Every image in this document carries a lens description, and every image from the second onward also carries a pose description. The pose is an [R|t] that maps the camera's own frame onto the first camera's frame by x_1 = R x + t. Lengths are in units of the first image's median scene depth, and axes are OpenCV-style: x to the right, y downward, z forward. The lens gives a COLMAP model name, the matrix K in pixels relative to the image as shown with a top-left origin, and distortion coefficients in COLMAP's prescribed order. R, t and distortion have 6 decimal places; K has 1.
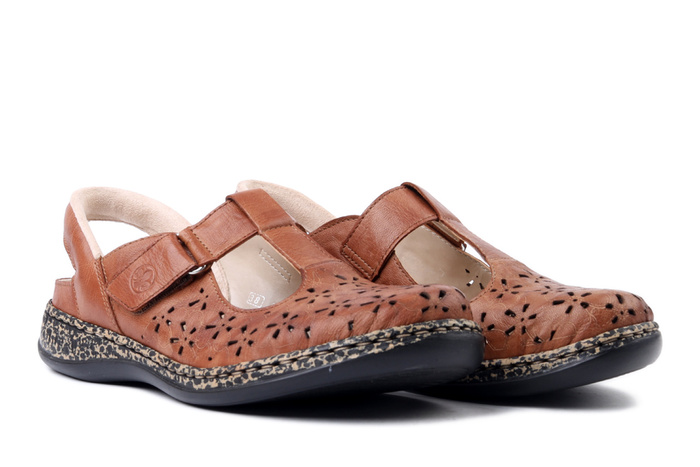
lens RADIAL K [[713.7, 0, 350.0], [0, 713.7, 233.5], [0, 0, 1]] dist [0.004393, 0.008248]
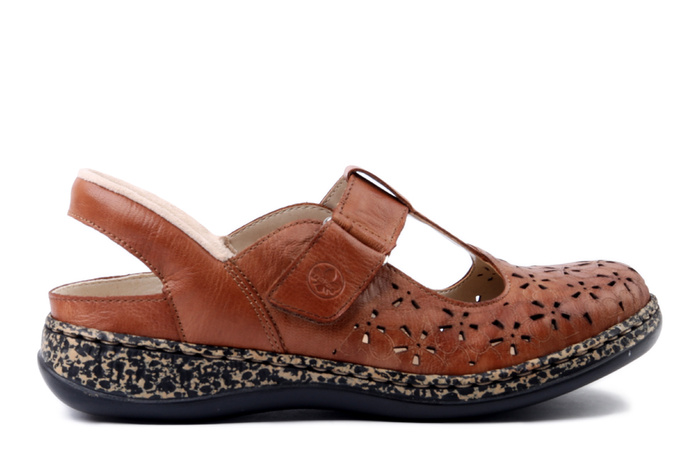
lens RADIAL K [[699.2, 0, 350.0], [0, 699.2, 233.5], [0, 0, 1]] dist [-0.021094, -0.006981]
pose [[0.861474, -0.045118, 0.505794, -0.680229], [0.037814, 0.998979, 0.024707, -0.007820], [-0.506393, -0.002159, 0.862300, 0.313136]]
